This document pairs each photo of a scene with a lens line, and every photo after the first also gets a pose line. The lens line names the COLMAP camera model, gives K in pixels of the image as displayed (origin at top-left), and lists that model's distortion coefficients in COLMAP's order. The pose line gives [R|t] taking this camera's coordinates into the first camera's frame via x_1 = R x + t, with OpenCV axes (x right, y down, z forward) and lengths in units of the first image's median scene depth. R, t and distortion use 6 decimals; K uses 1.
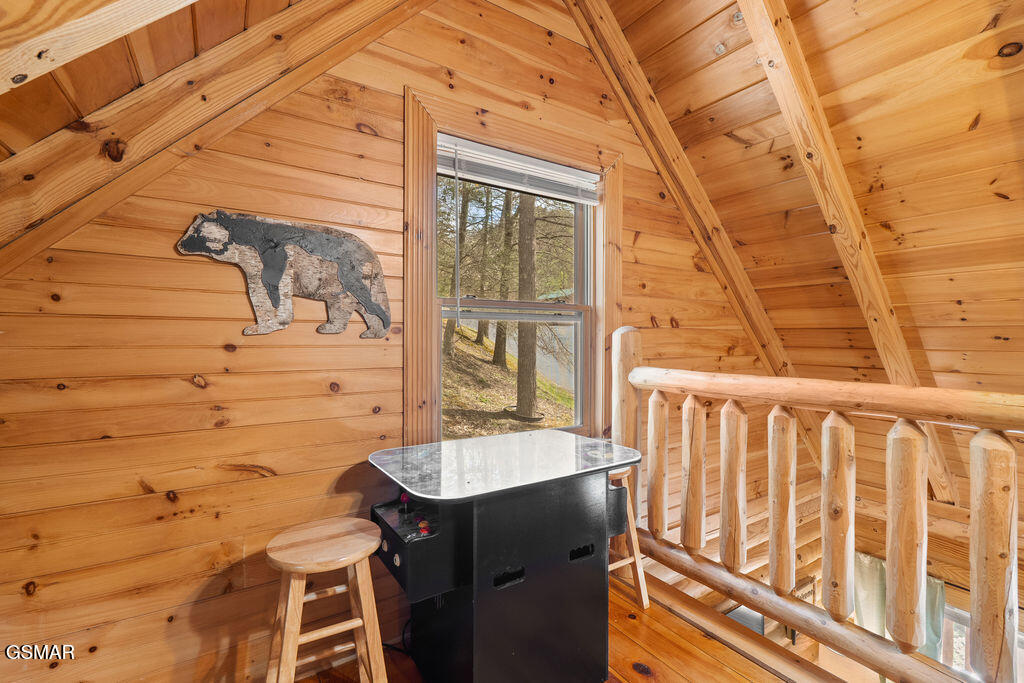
lens RADIAL K [[448.2, 0, 507.0], [0, 448.2, 338.3], [0, 0, 1]] dist [-0.004826, -0.000068]
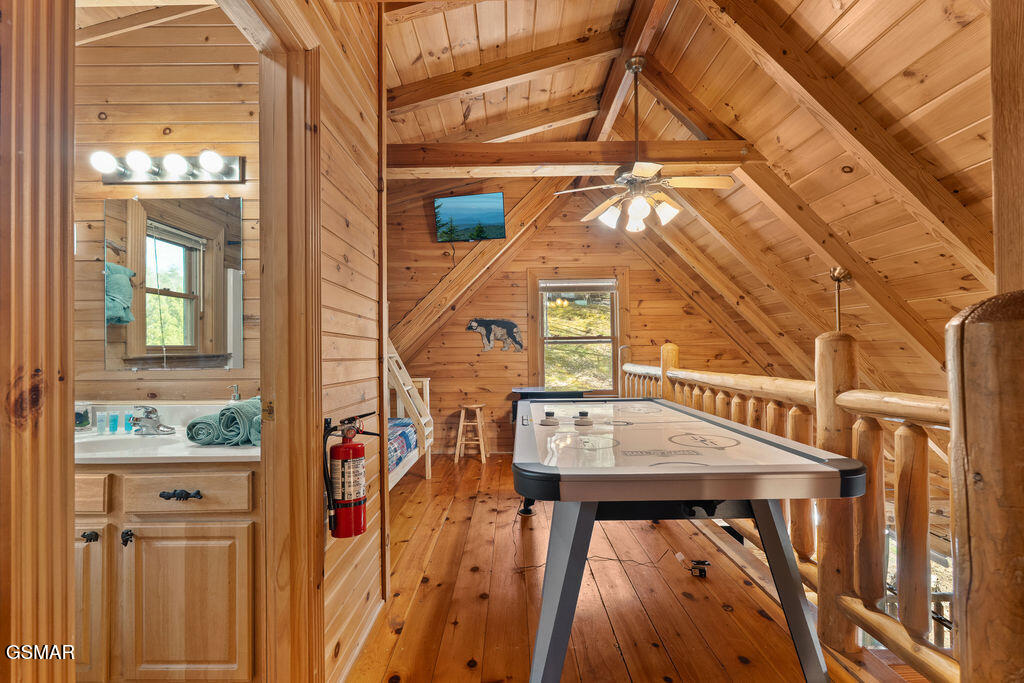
lens RADIAL K [[448.2, 0, 509.5], [0, 448.2, 344.2], [0, 0, 1]] dist [-0.004826, -0.000068]
pose [[0.836189, -0.015714, -0.548216, 1.396594], [0.013079, 0.999877, -0.008711, -0.029224], [0.548285, 0.000114, 0.836291, -1.675979]]
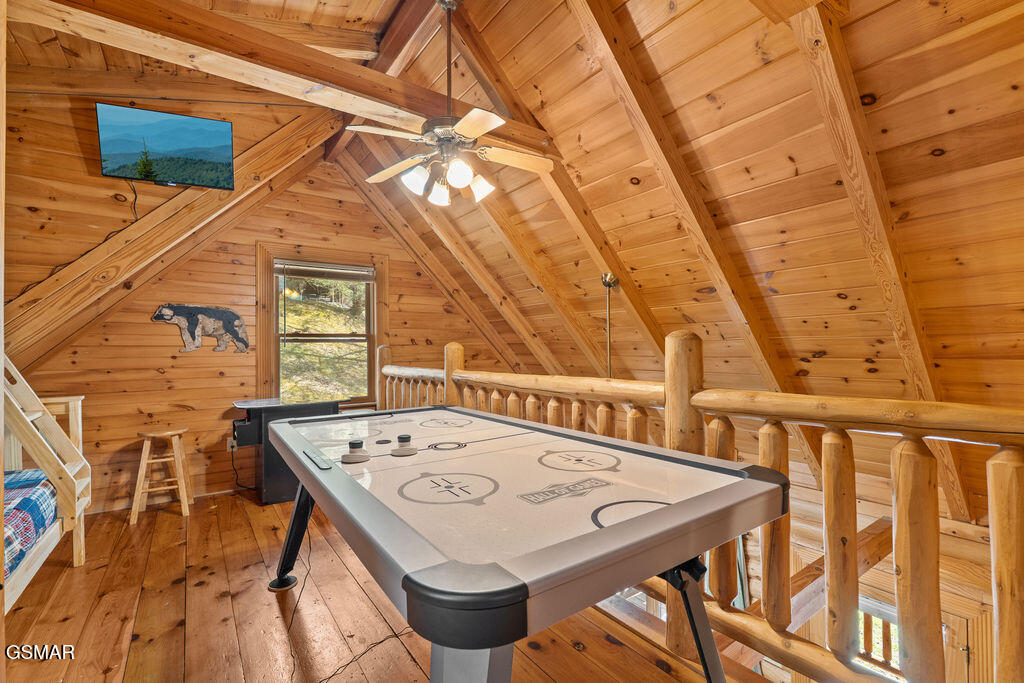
lens RADIAL K [[448.2, 0, 511.1], [0, 448.2, 343.2], [0, 0, 1]] dist [-0.004826, -0.000068]
pose [[0.998991, -0.007670, 0.044243, 1.009424], [0.007931, 0.999952, -0.005715, -0.025992], [-0.044197, 0.006061, 0.999004, -1.381986]]
